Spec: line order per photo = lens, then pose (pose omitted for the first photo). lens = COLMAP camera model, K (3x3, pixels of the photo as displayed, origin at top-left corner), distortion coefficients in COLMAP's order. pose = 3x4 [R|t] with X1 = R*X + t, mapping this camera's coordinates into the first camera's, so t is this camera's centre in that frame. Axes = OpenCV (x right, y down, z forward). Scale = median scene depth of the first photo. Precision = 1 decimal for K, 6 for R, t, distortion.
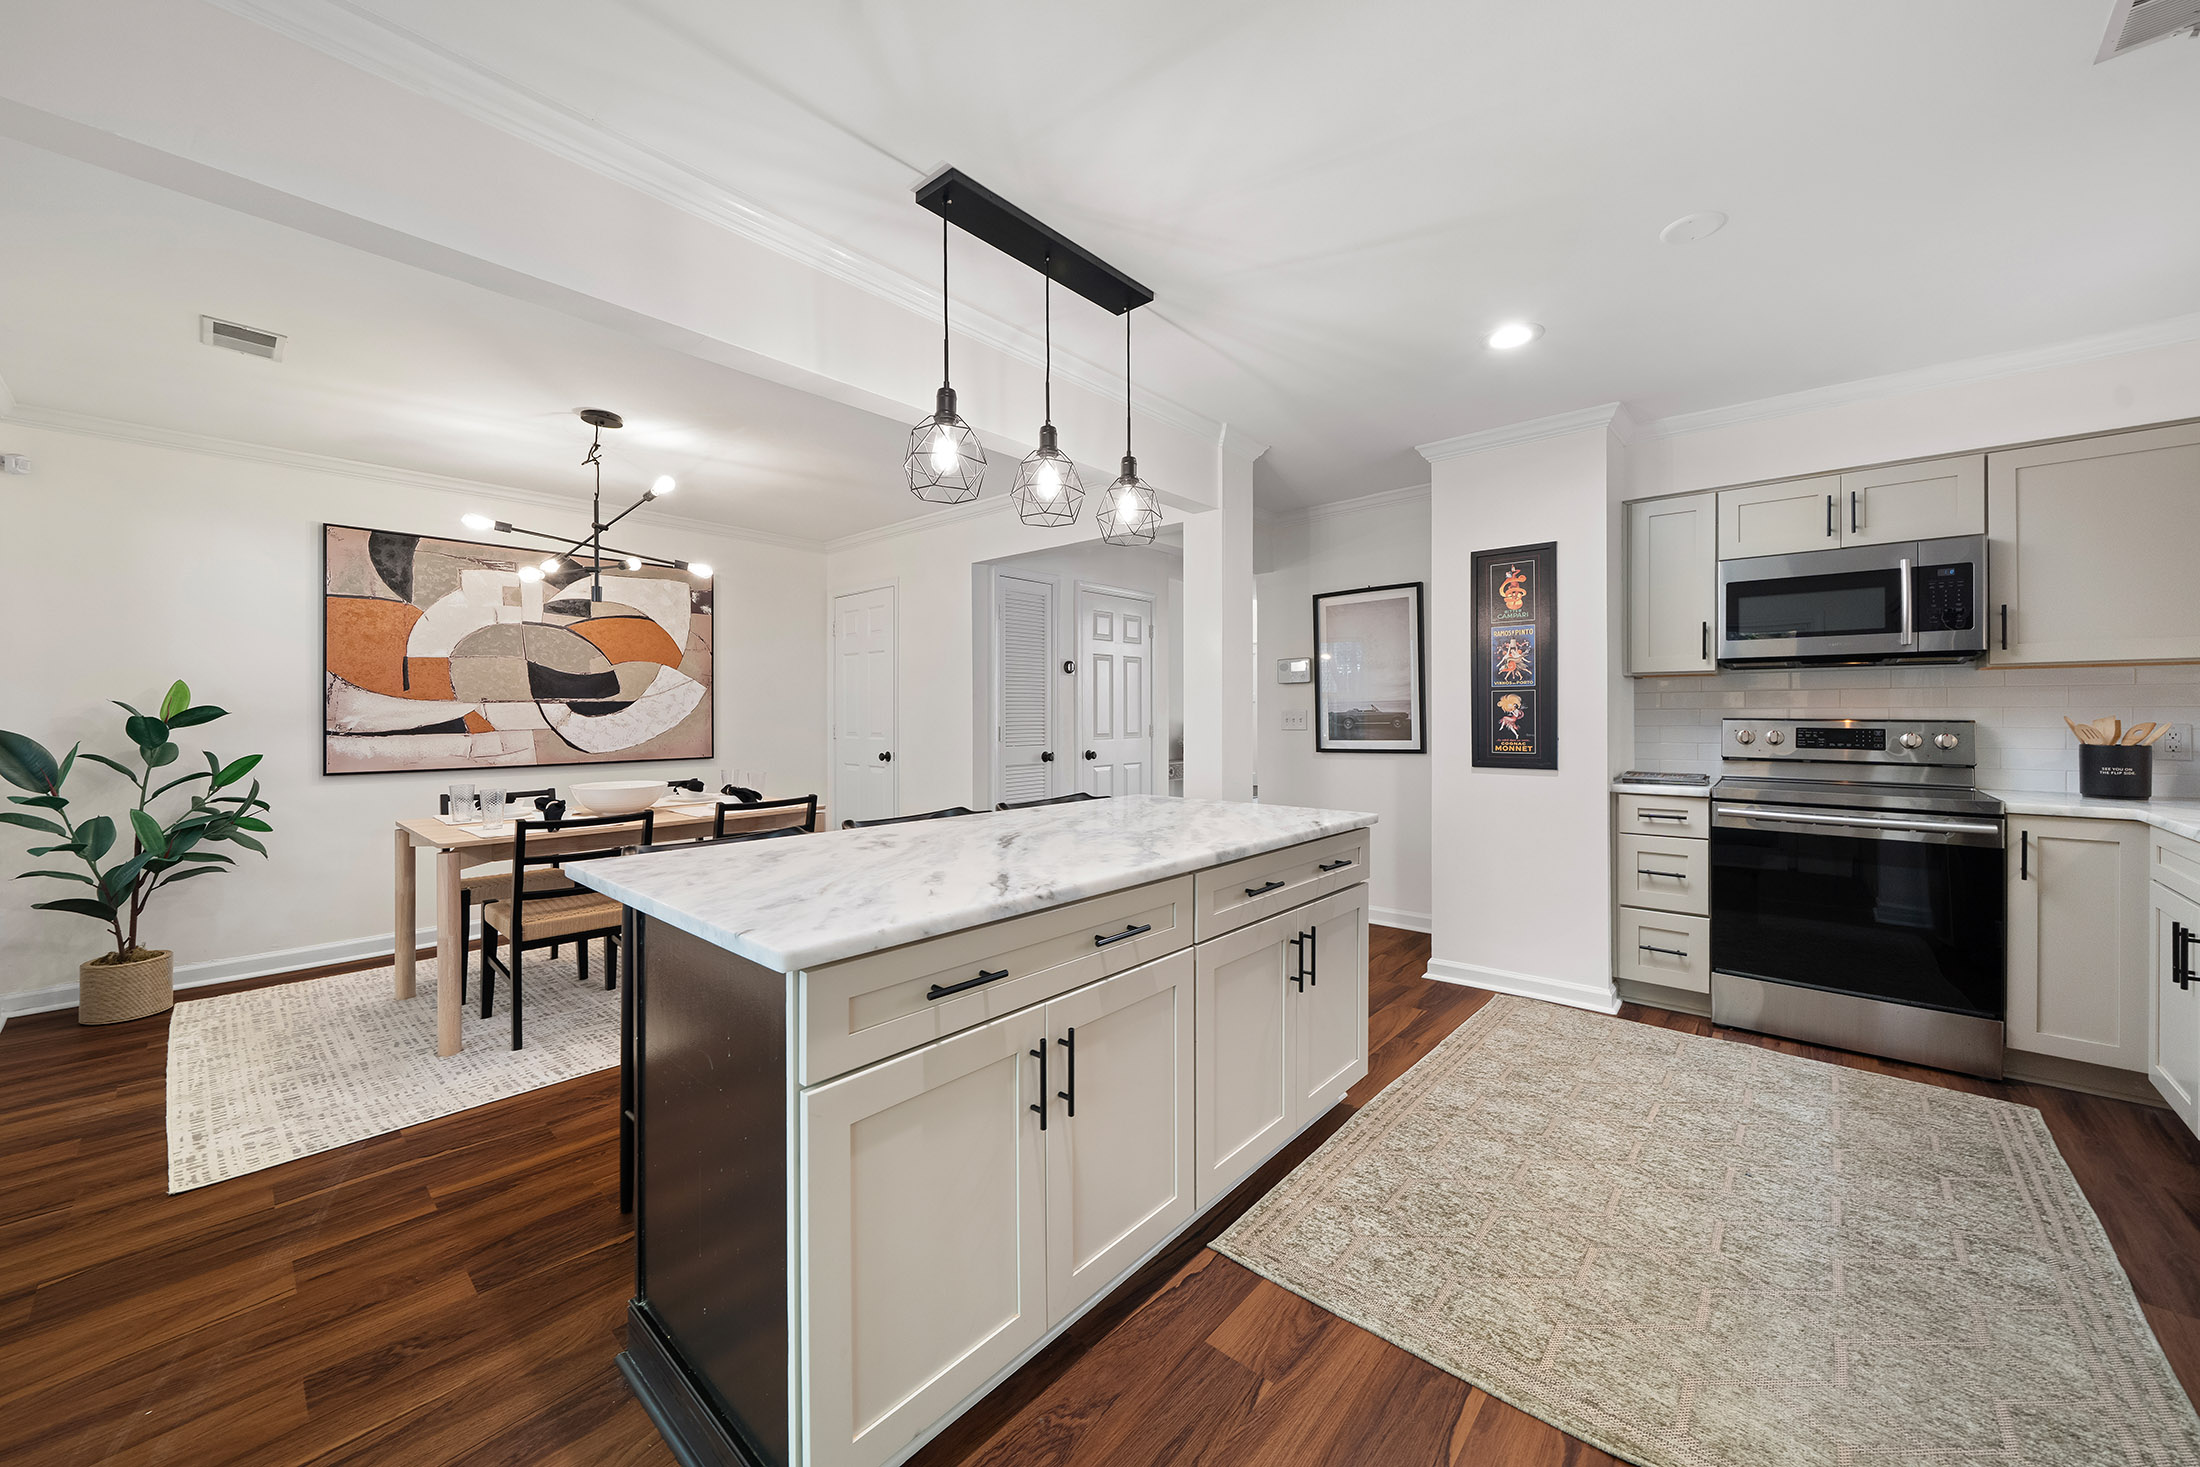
lens RADIAL K [[799.5, 0, 1106.0], [0, 799.5, 715.1], [0, 0, 1]] dist [-0.005630, -0.000113]
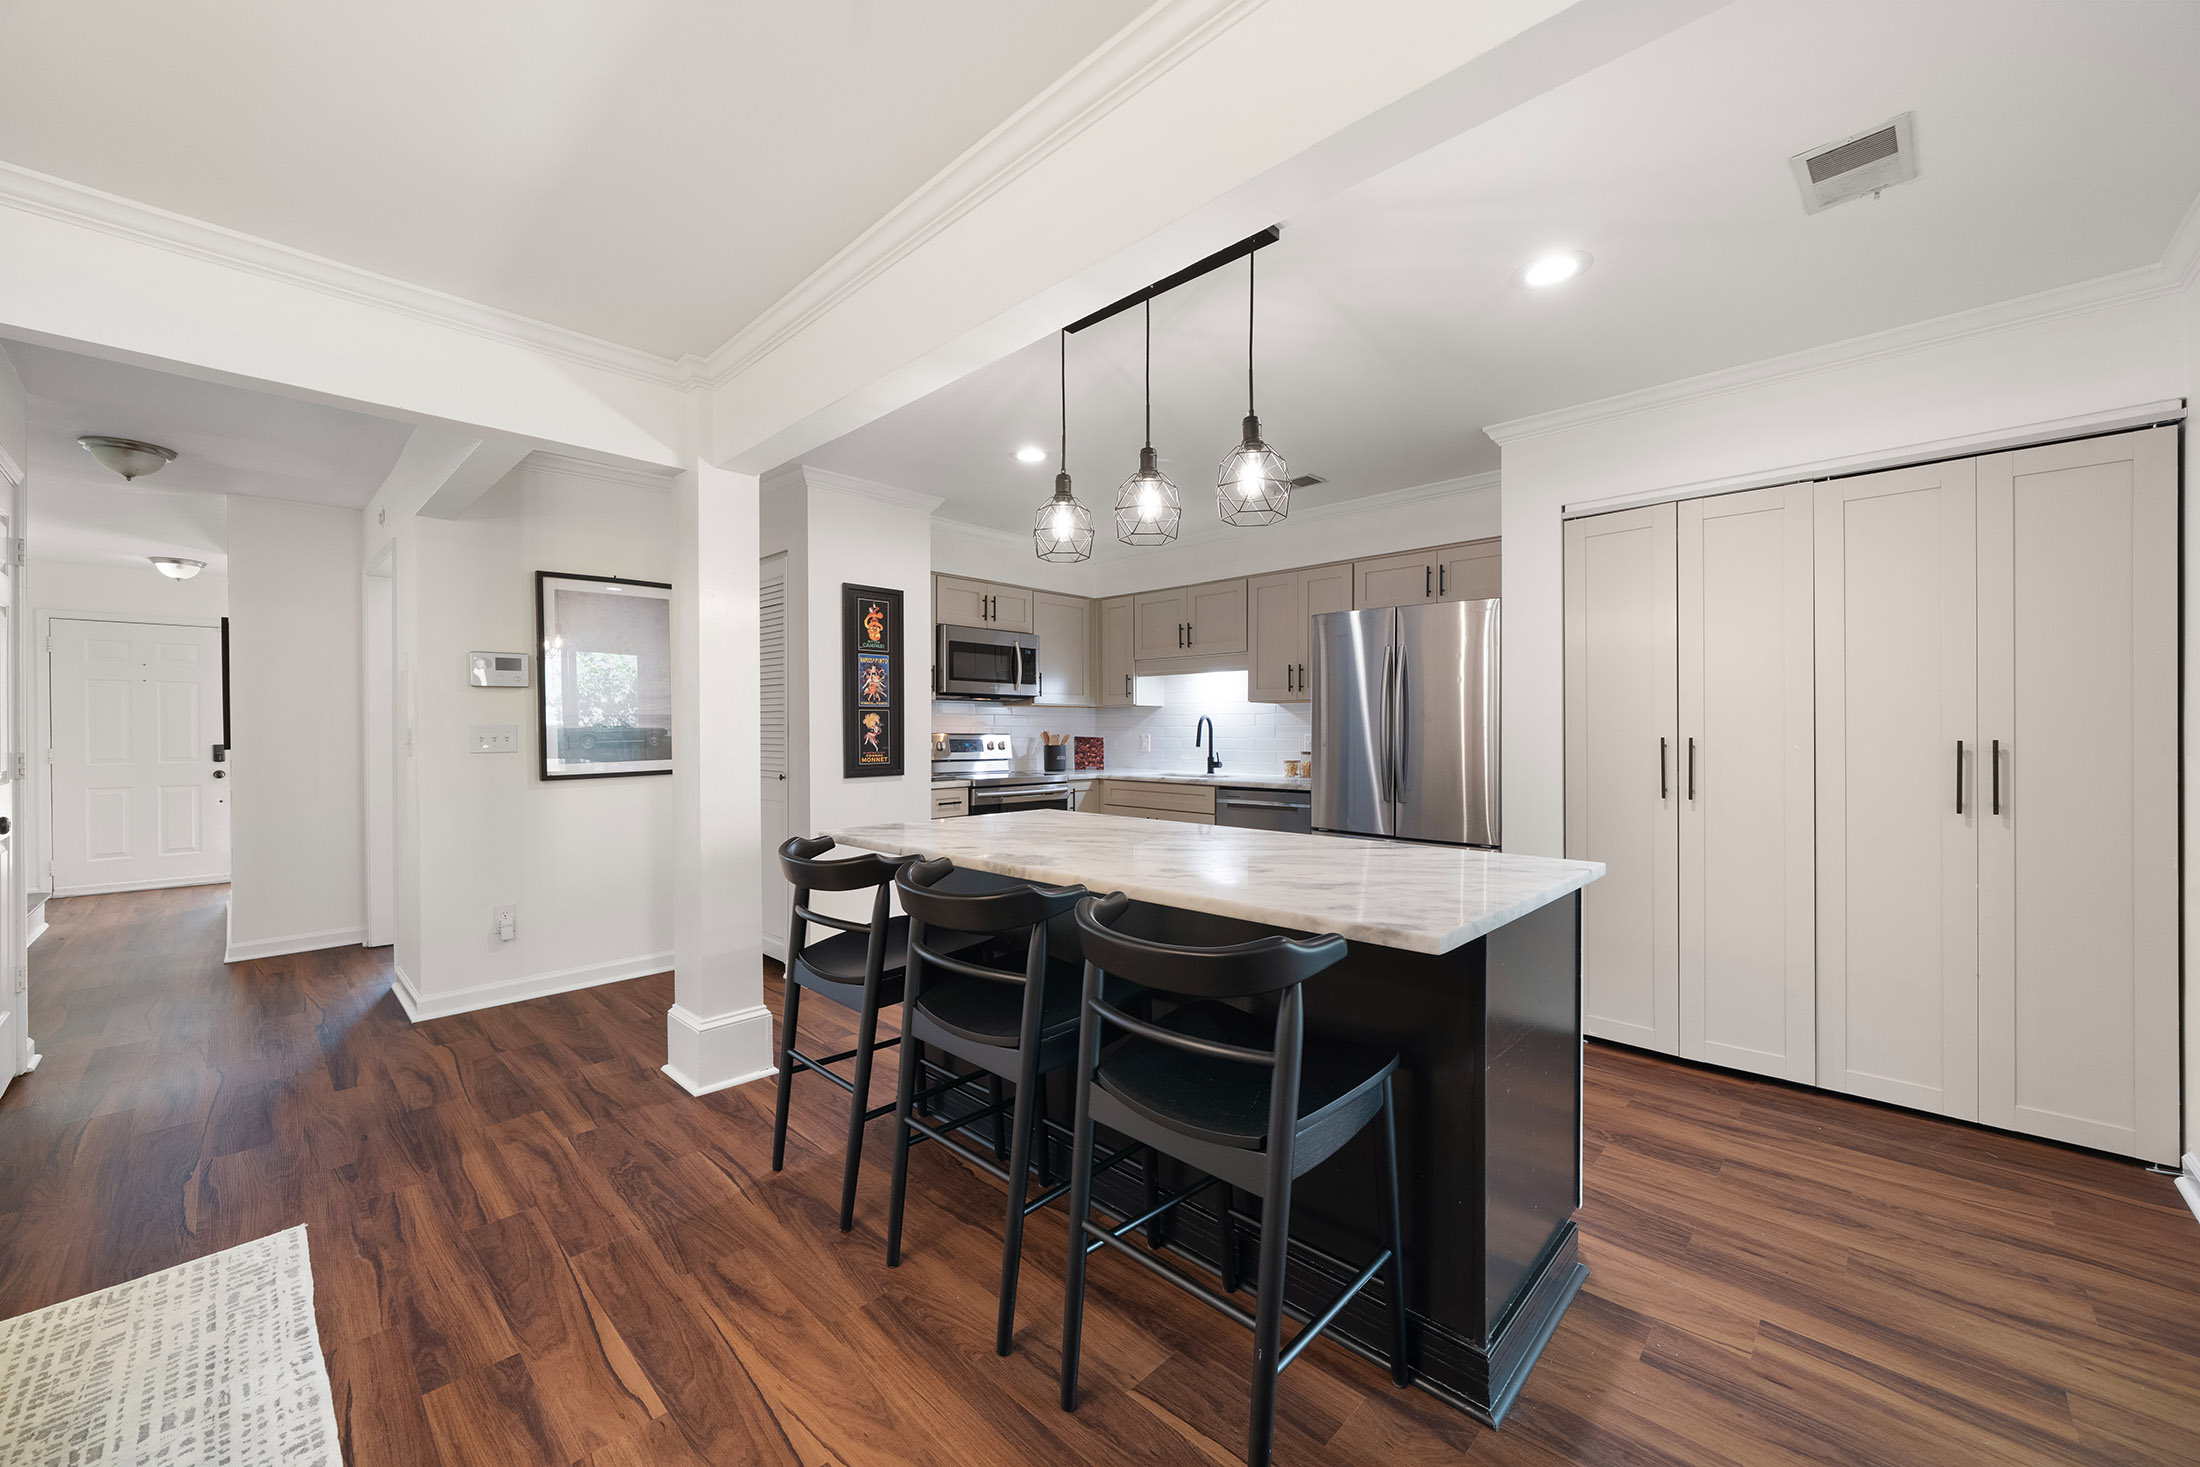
lens RADIAL K [[840.0, 0, 1100.0], [0, 840.0, 733.5], [0, 0, 1]] dist [-0.002476, -0.000082]
pose [[0.040620, -0.002819, 0.999171, -0.596647], [0.001606, 0.999995, 0.002756, 0.000555], [-0.999173, 0.001492, 0.040624, 0.527195]]
